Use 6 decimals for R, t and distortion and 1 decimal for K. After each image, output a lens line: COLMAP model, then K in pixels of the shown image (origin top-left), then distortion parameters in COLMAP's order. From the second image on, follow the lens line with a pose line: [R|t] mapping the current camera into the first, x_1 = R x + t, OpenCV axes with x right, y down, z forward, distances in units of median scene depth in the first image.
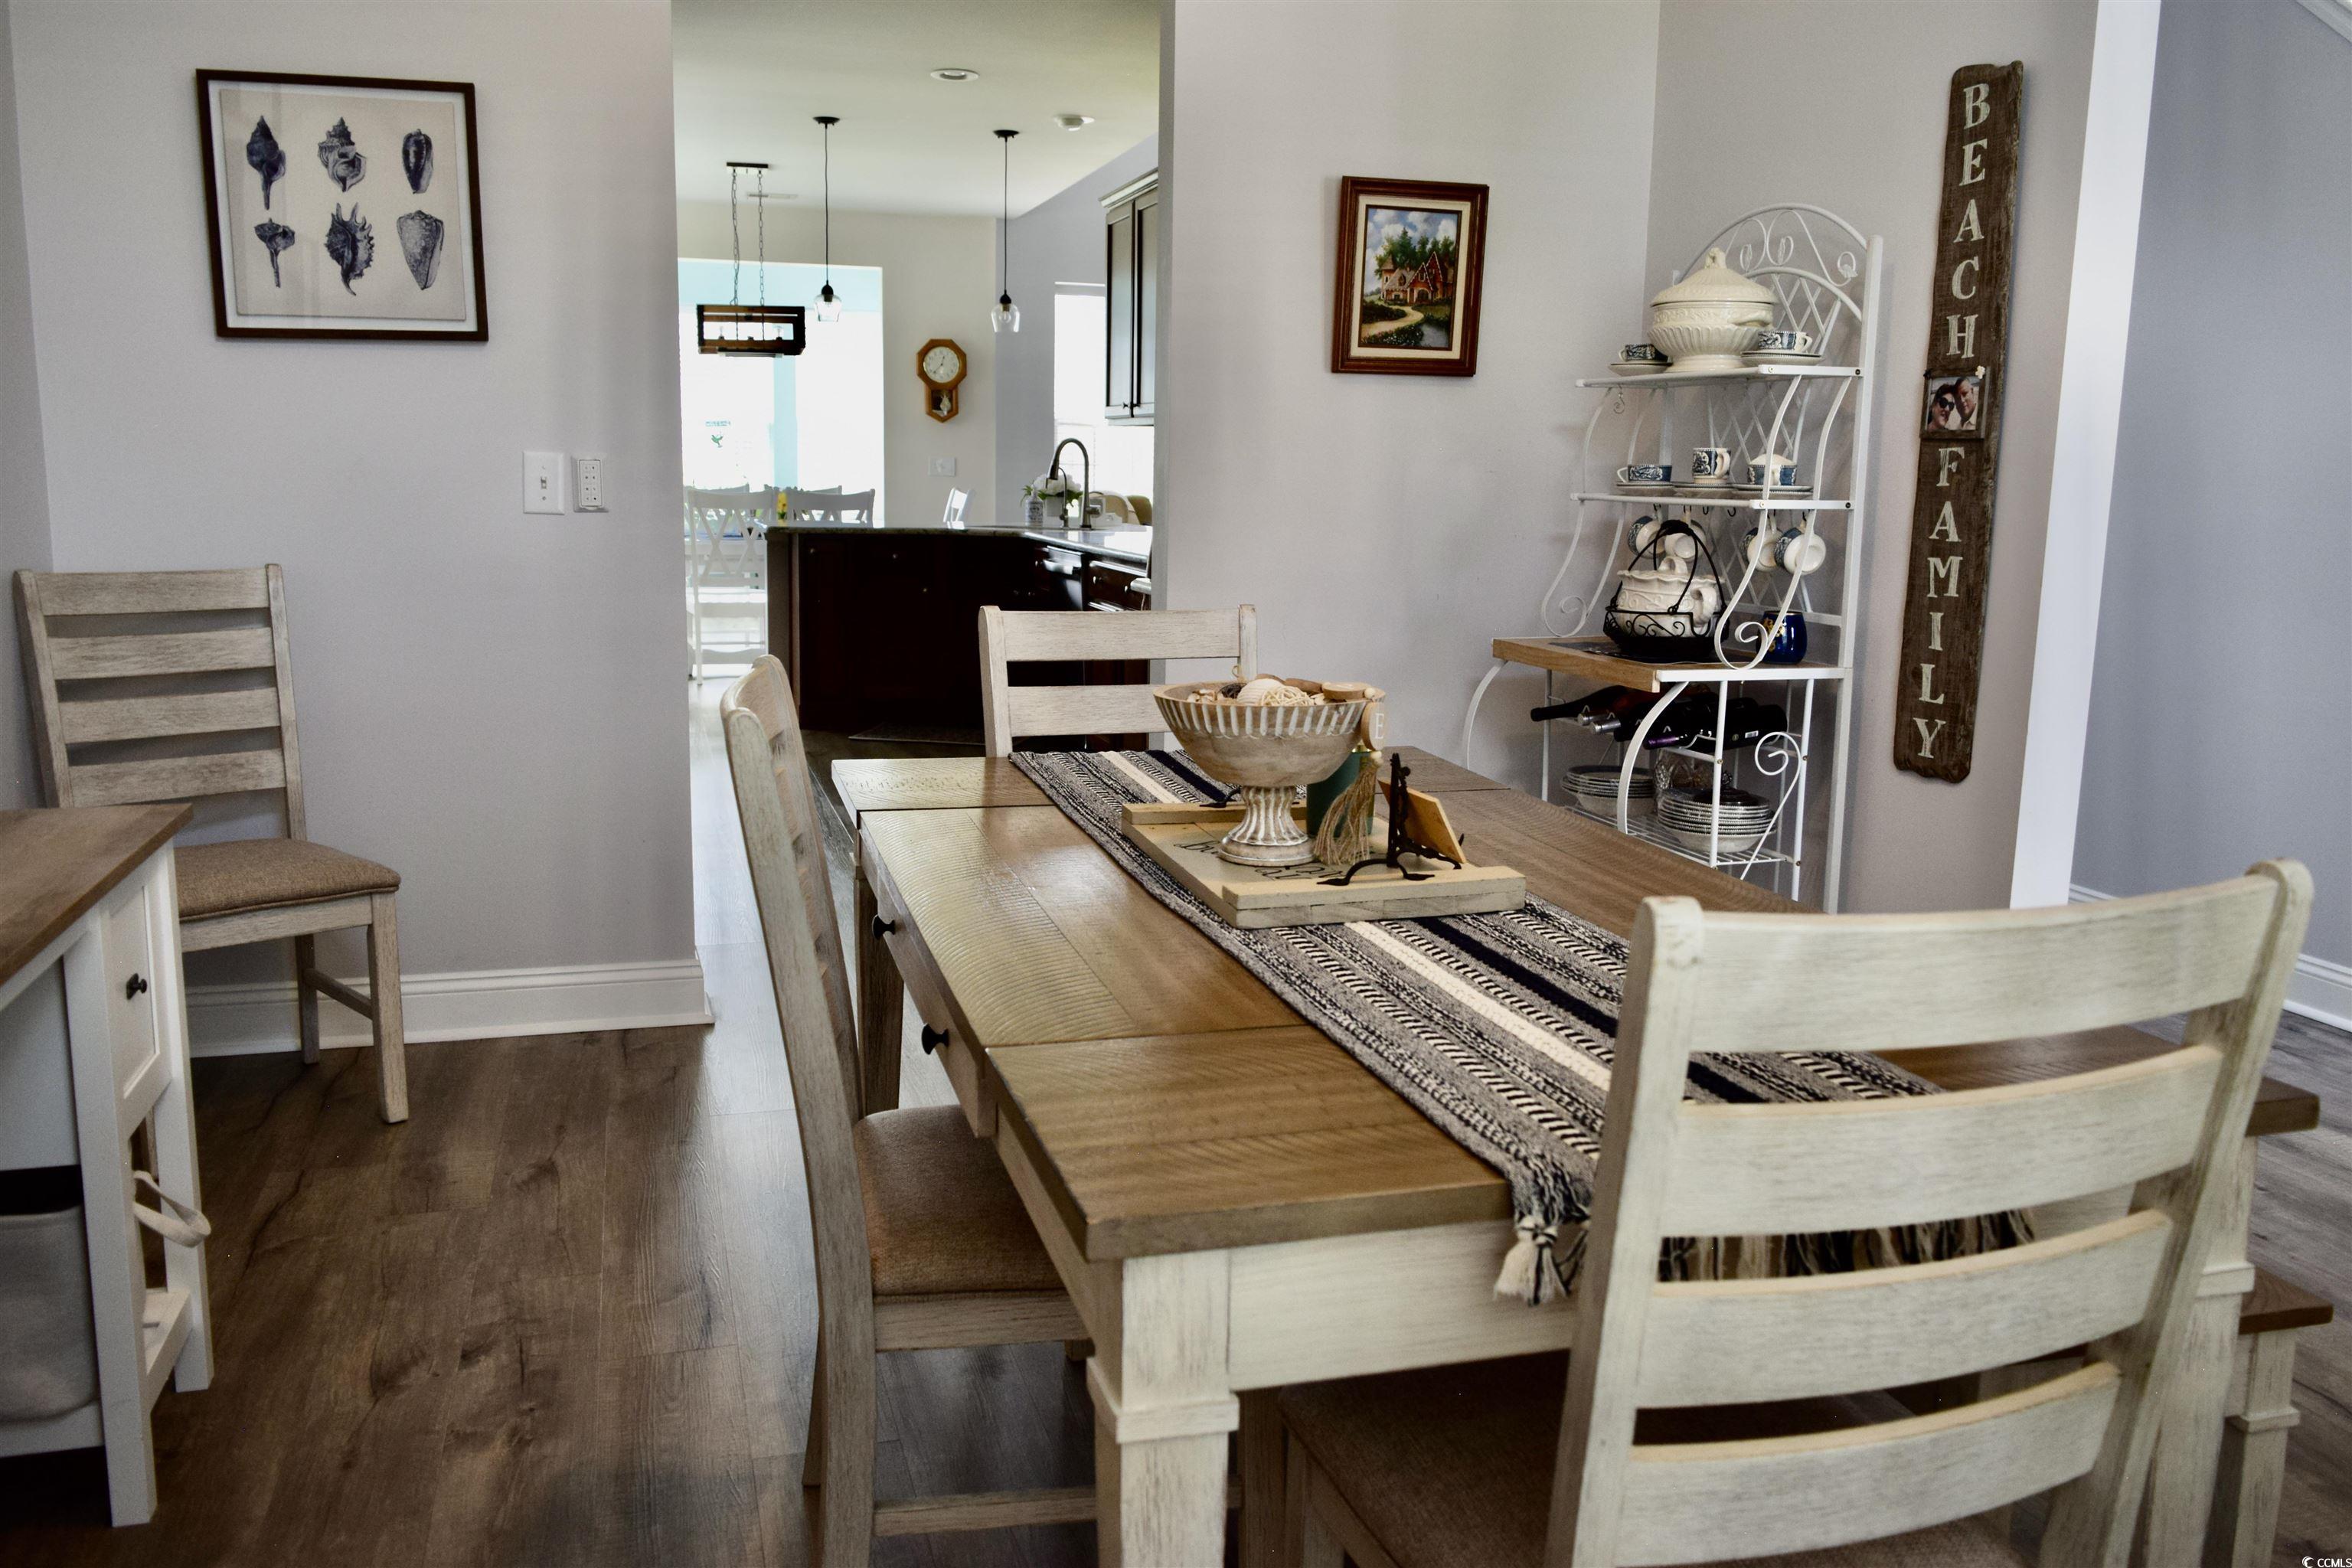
lens RADIAL K [[1836.9, 0, 1183.1], [0, 1836.9, 783.9], [0, 0, 1]] dist [-0.023036, 0.016583]
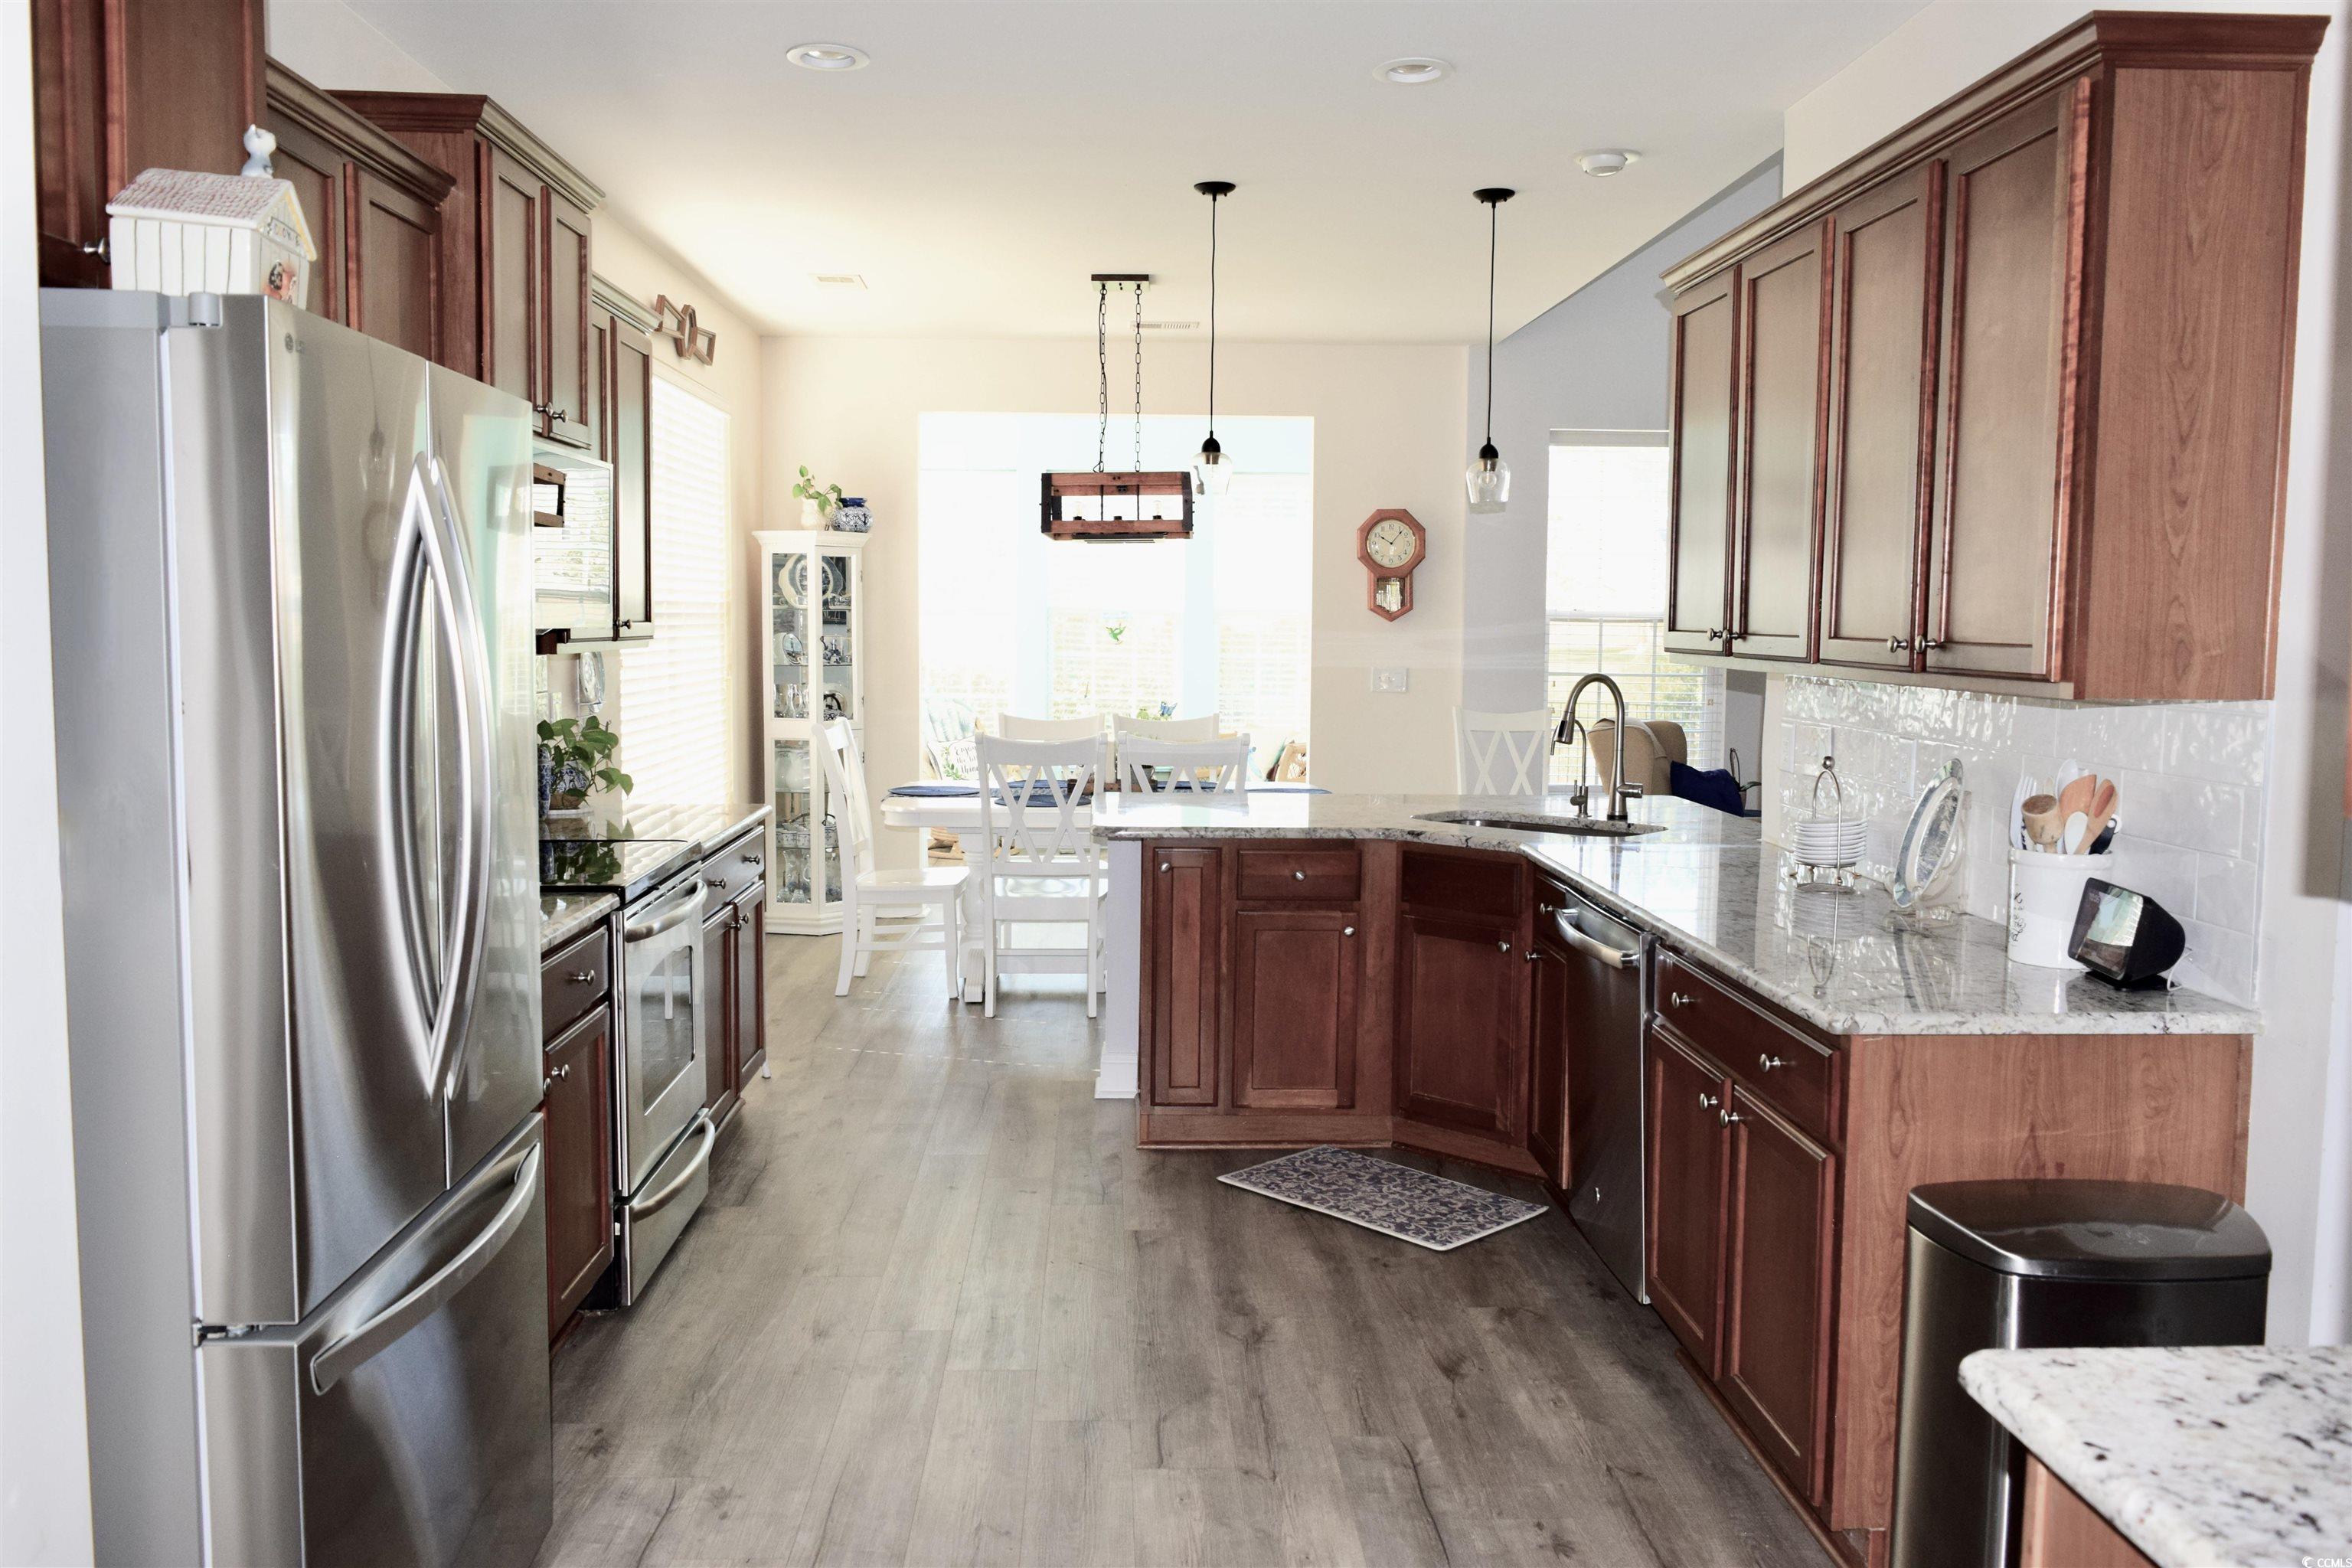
lens RADIAL K [[1836.9, 0, 1176.0], [0, 1836.9, 771.8], [0, 0, 1]] dist [-0.023036, 0.016583]
pose [[0.968848, 0.012560, -0.247336, -0.038379], [-0.034866, 0.995684, -0.086016, -0.085371], [0.245188, 0.091960, 0.965104, 0.330749]]
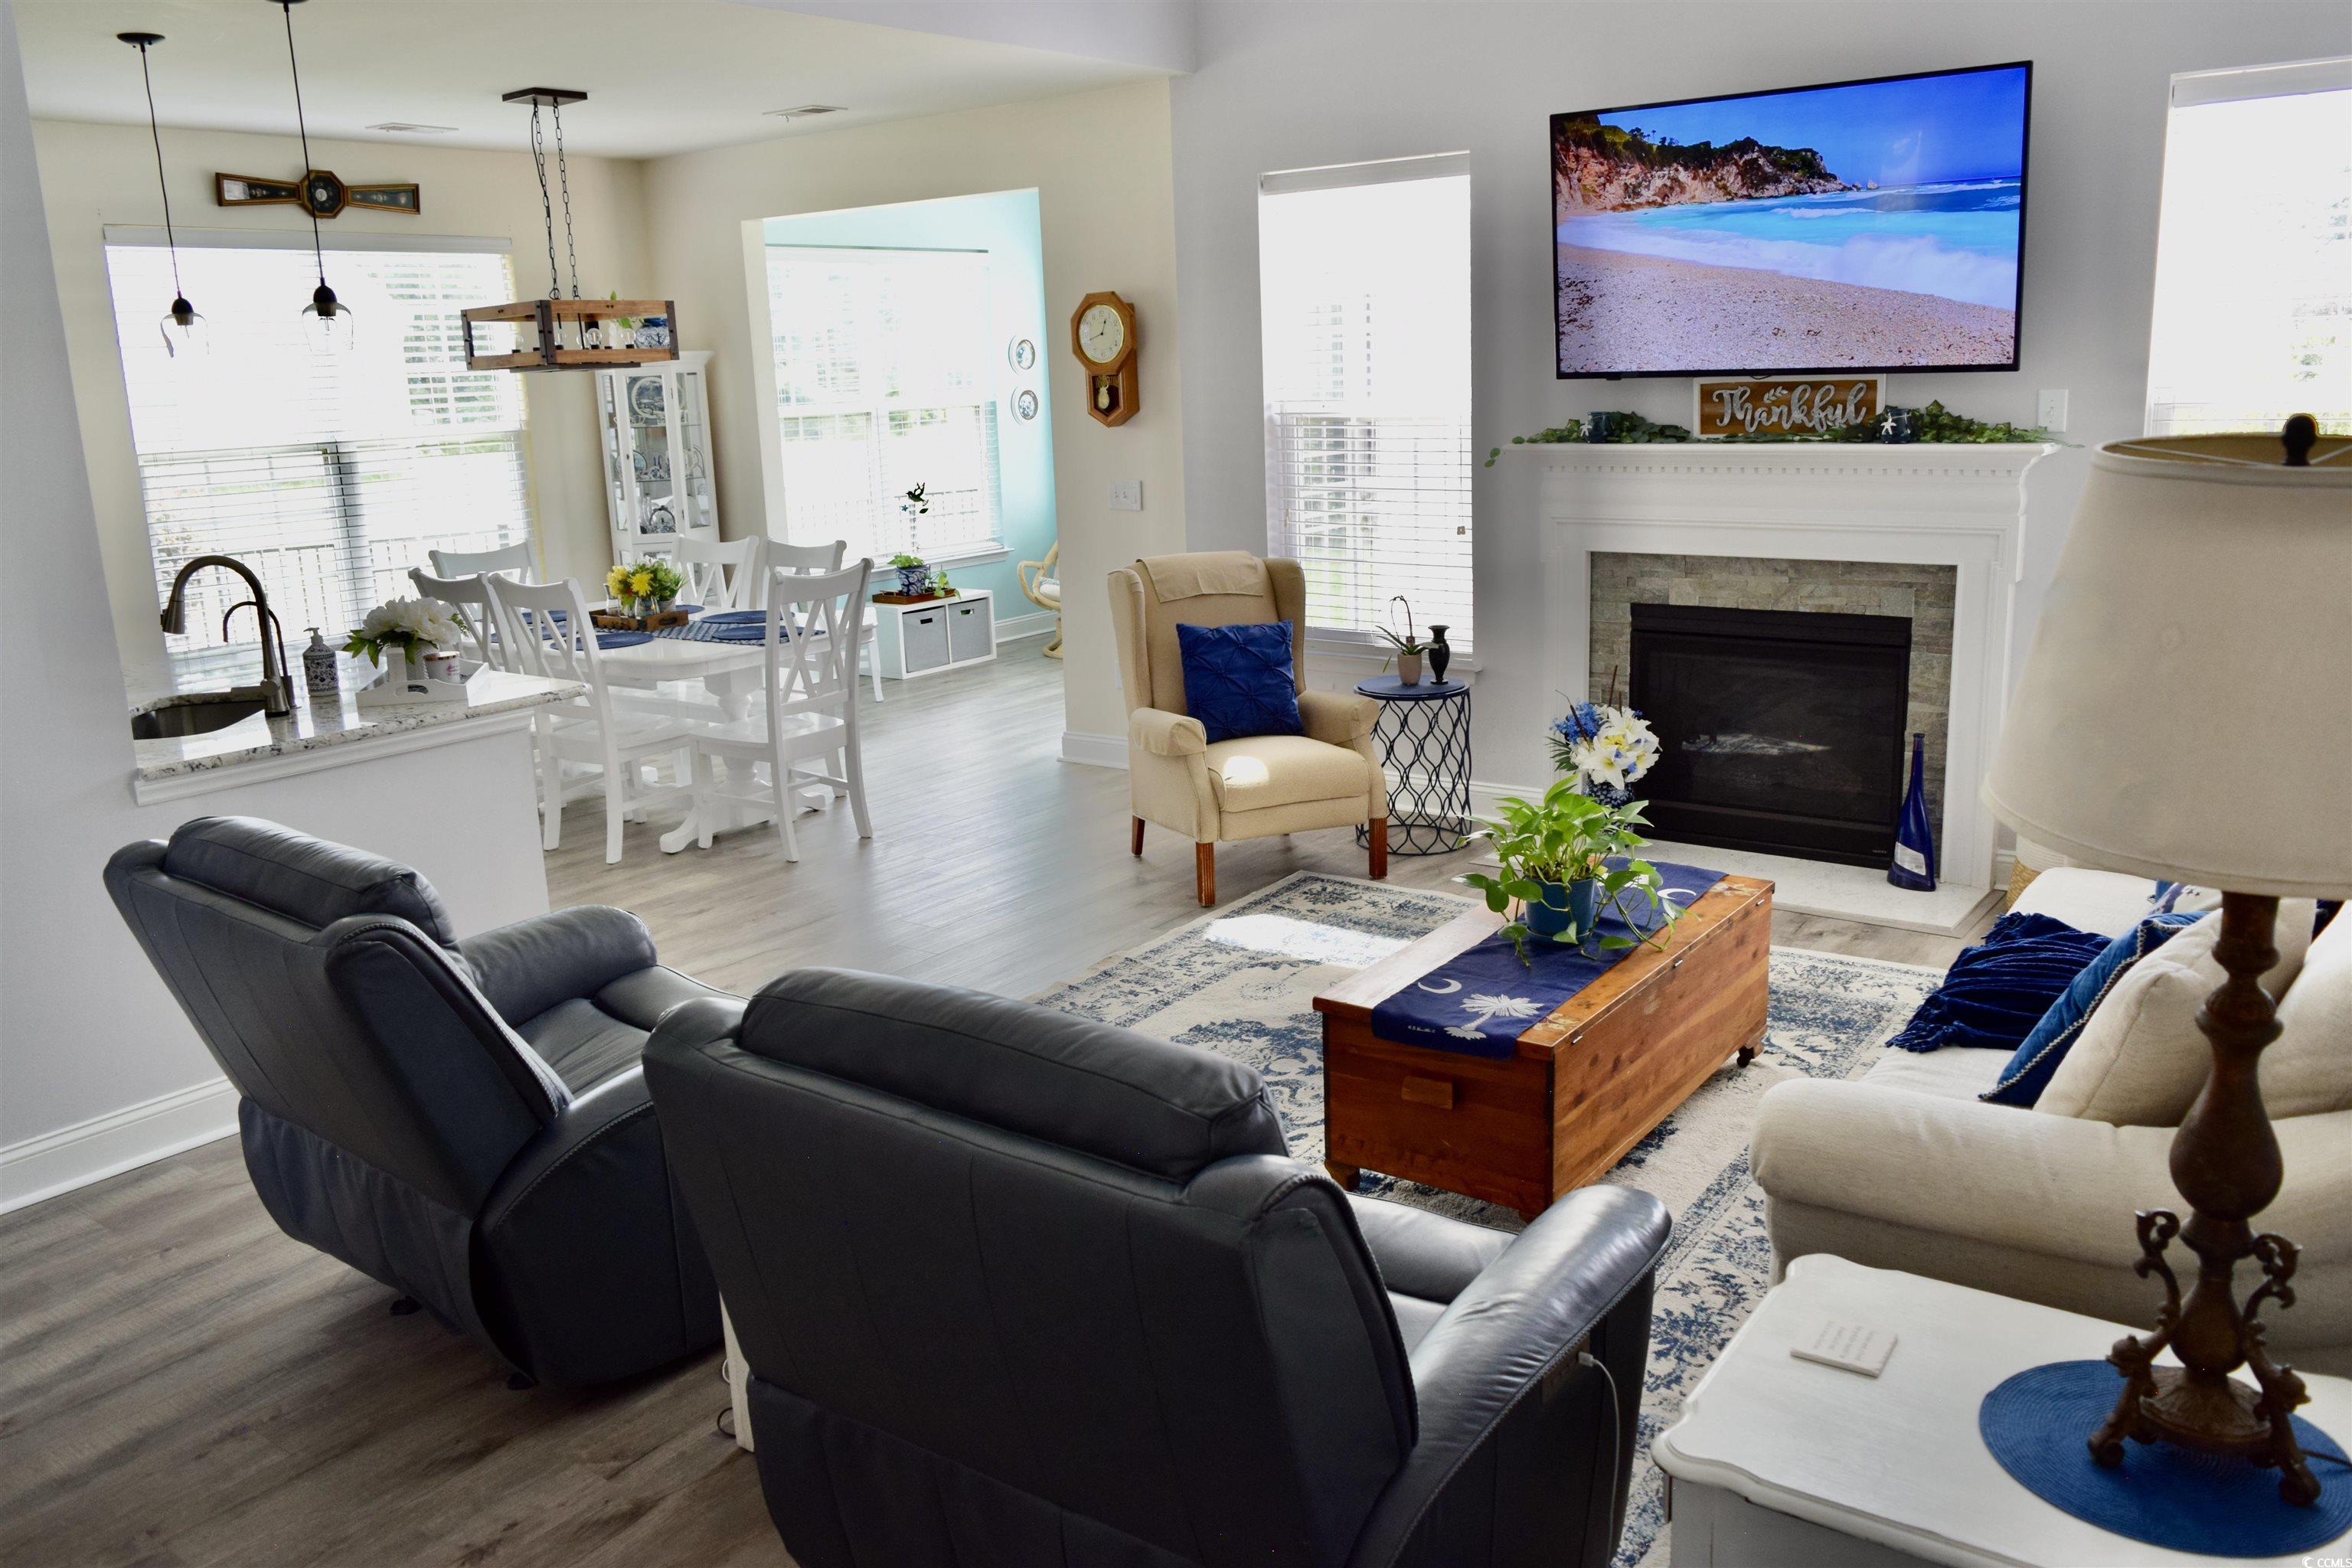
lens RADIAL K [[1836.9, 0, 1174.8], [0, 1836.9, 787.4], [0, 0, 1]] dist [-0.023036, 0.016583]
pose [[0.604914, 0.143448, -0.783264, 0.476731], [-0.089677, 0.989655, 0.111989, -0.177720], [0.791225, 0.002497, 0.611520, 0.766276]]
